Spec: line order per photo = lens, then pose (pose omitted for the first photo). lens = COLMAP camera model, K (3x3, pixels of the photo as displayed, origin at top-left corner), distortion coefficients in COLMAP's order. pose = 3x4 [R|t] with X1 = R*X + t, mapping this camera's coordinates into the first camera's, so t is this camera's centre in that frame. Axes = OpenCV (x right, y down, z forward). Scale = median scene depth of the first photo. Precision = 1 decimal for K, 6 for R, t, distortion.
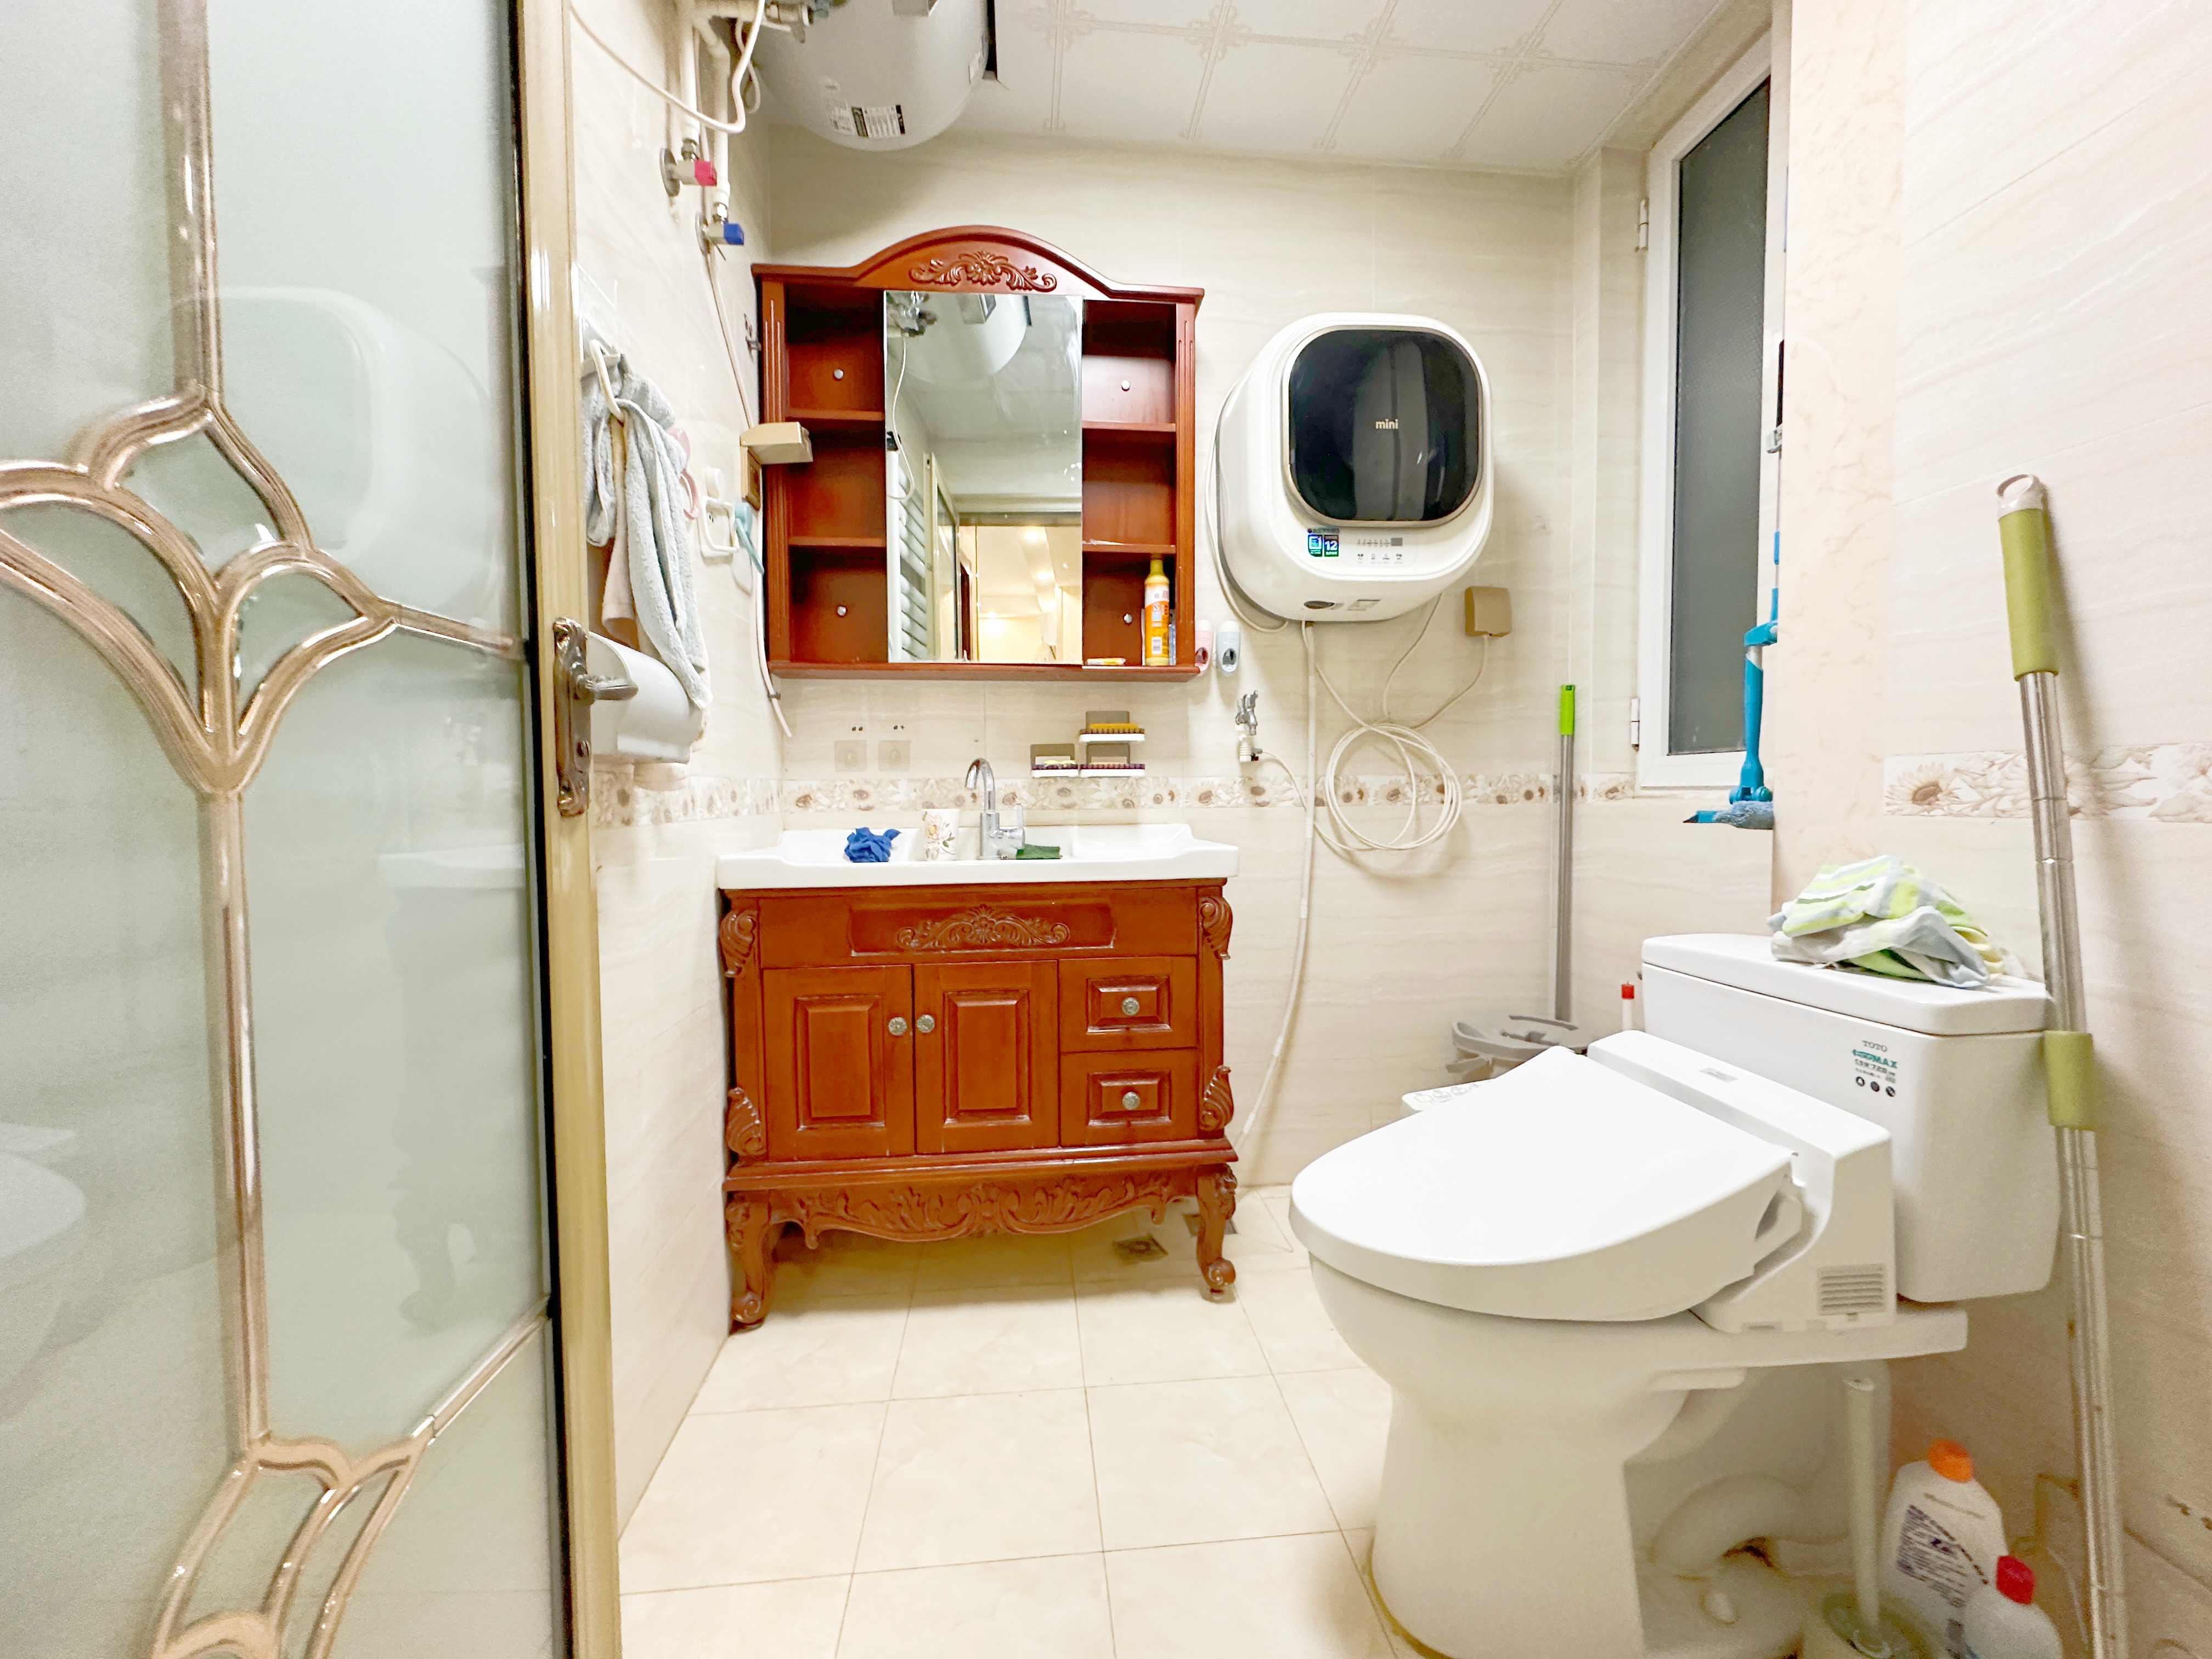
lens RADIAL K [[888.7, 0, 1108.4], [0, 888.7, 832.5], [0, 0, 1]] dist [0.000018, -0.000015]
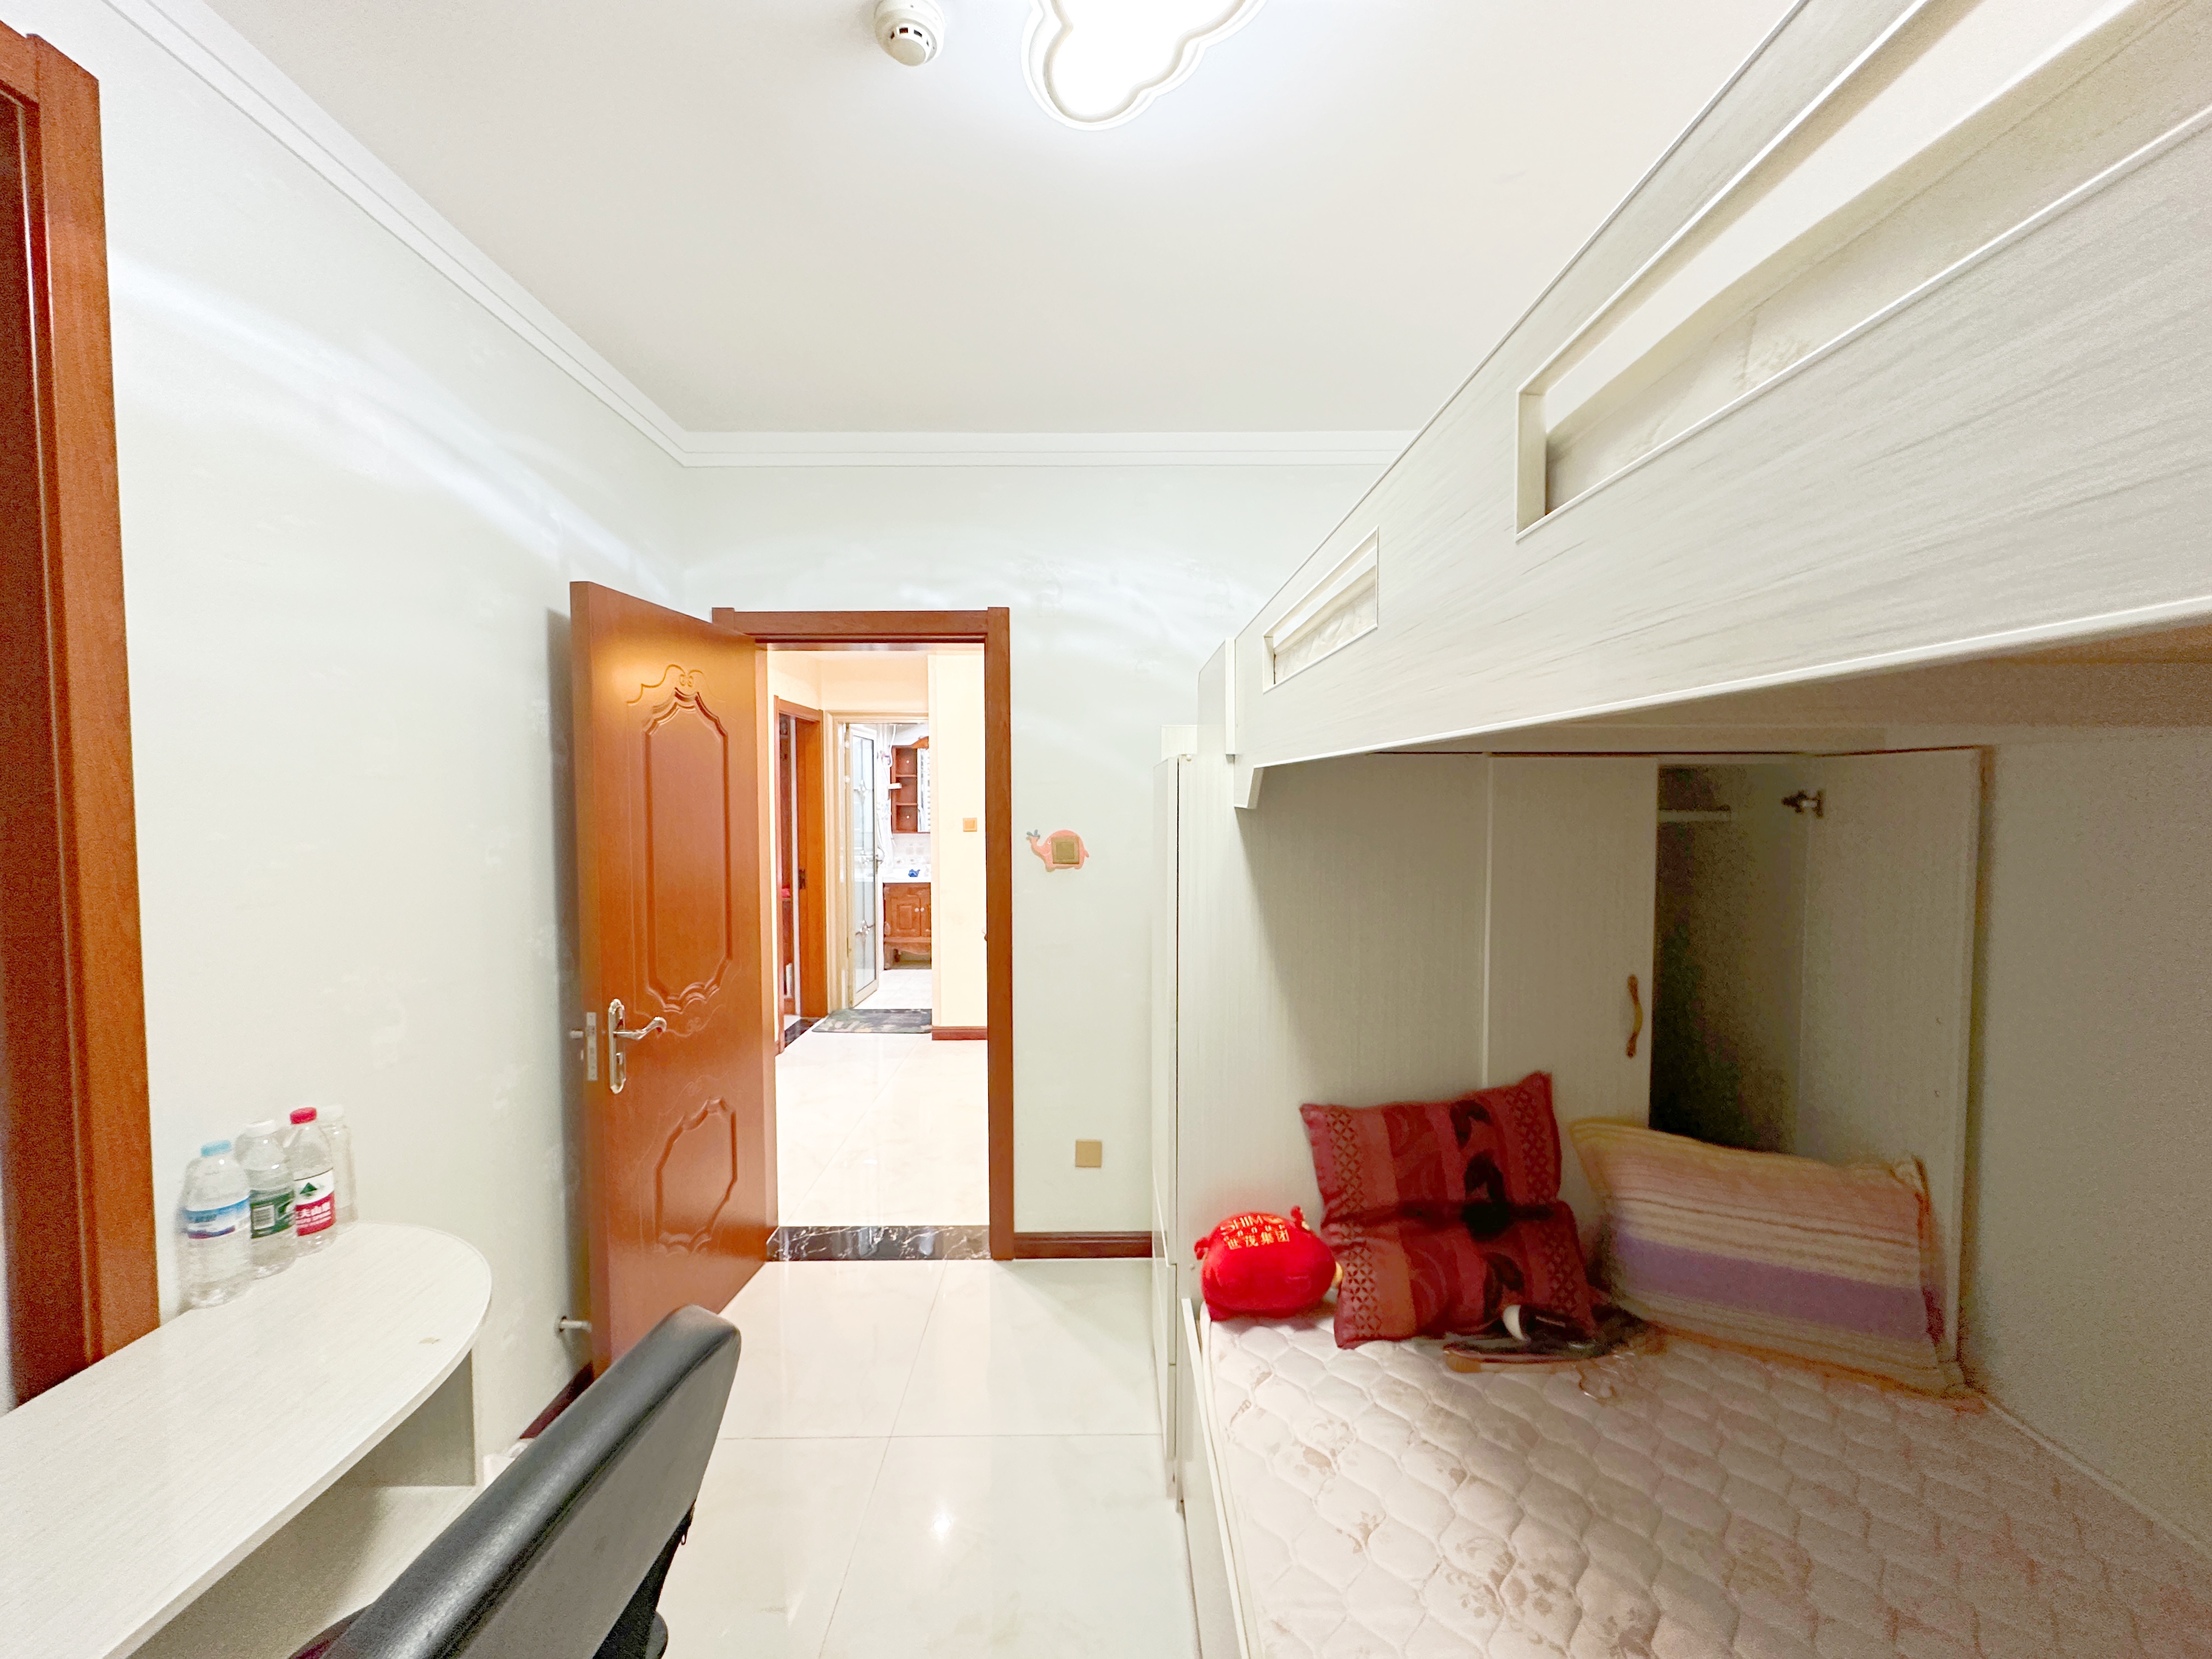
lens RADIAL K [[888.7, 0, 1102.5], [0, 888.7, 830.4], [0, 0, 1]] dist [0.000018, -0.000015]
pose [[0.994857, 0.010545, -0.100735, 1.103015], [-0.010248, 0.999941, 0.003473, -0.223627], [0.100765, -0.002423, 0.994907, -3.278795]]
